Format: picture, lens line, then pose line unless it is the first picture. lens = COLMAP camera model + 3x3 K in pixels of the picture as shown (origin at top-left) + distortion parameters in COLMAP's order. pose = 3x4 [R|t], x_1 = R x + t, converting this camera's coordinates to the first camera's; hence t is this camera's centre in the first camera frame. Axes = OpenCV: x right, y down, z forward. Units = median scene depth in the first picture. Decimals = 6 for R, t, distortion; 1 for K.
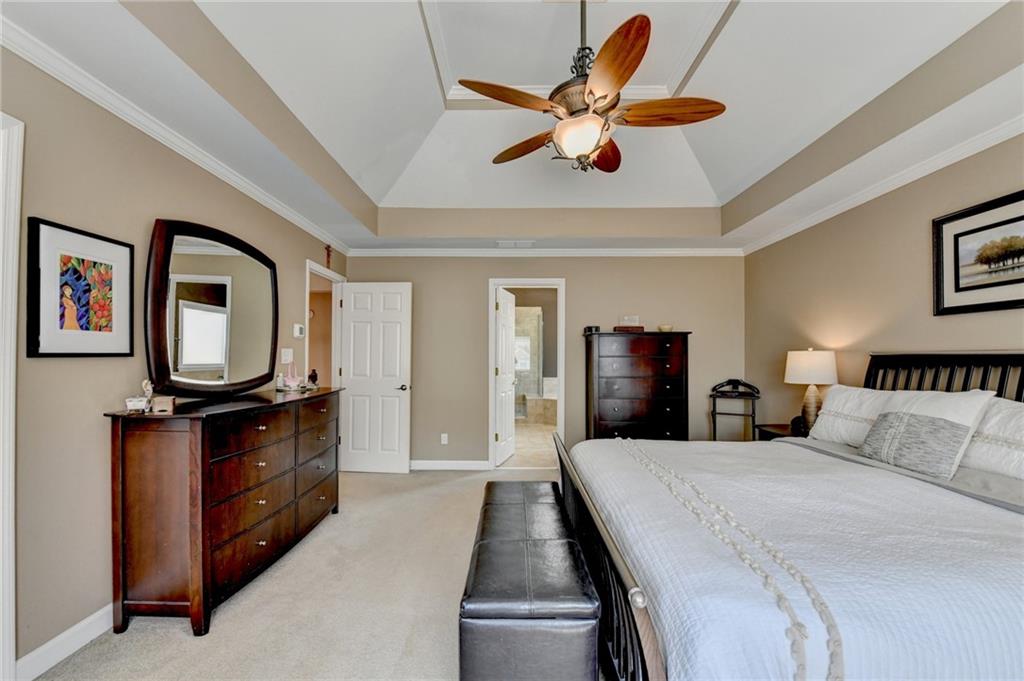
lens RADIAL K [[421.4, 0, 509.9], [0, 421.4, 348.2], [0, 0, 1]] dist [-0.017790, -0.001362]
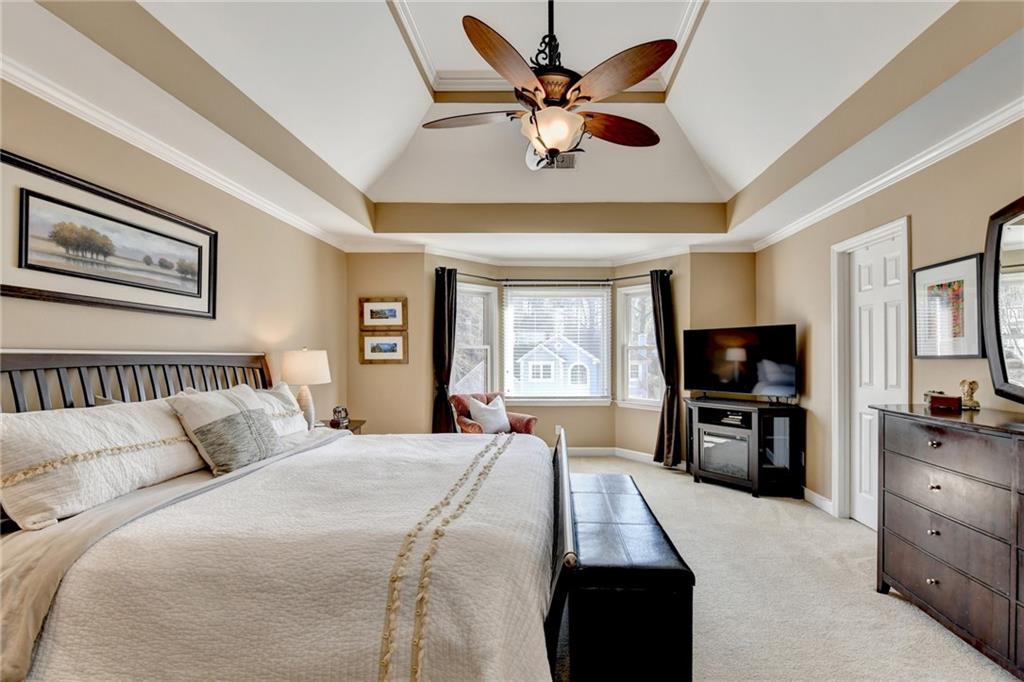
lens RADIAL K [[429.6, 0, 521.6], [0, 429.6, 347.9], [0, 0, 1]] dist [-0.022017, -0.000558]
pose [[-0.999833, -0.003515, 0.017921, 0.202851], [-0.004145, 0.999372, -0.035201, 0.028645], [-0.017786, -0.035269, -0.999220, 1.808024]]
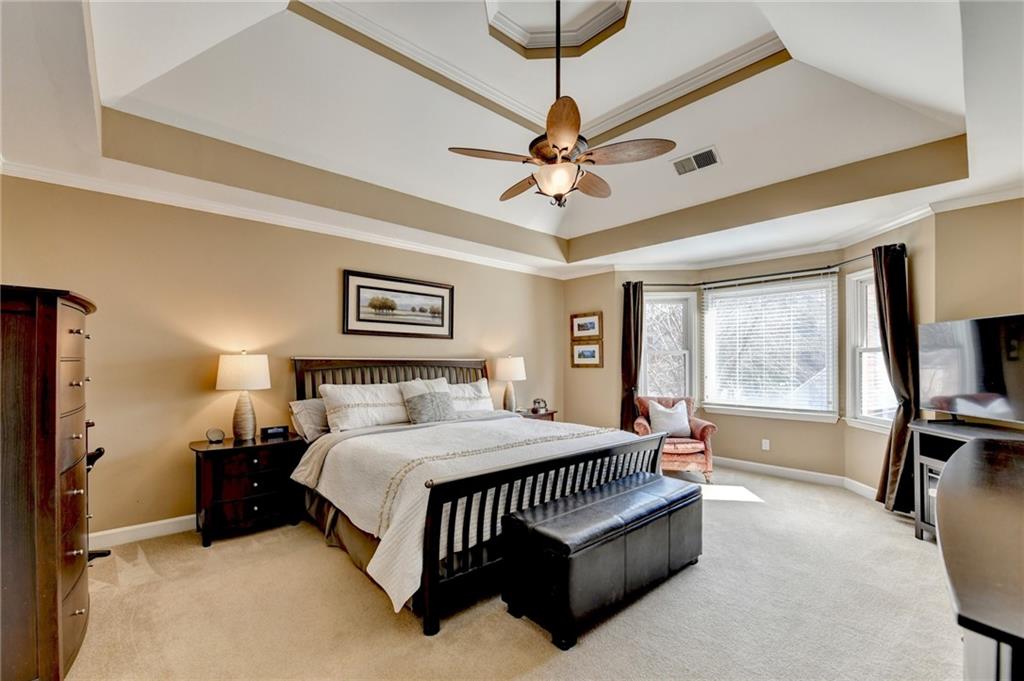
lens RADIAL K [[421.4, 0, 512.1], [0, 421.4, 350.2], [0, 0, 1]] dist [-0.017790, -0.001362]
pose [[-0.664255, 0.015179, 0.747352, -0.573968], [-0.015352, 0.999306, -0.033941, 0.024947], [-0.747349, -0.034019, -0.663561, 1.728541]]
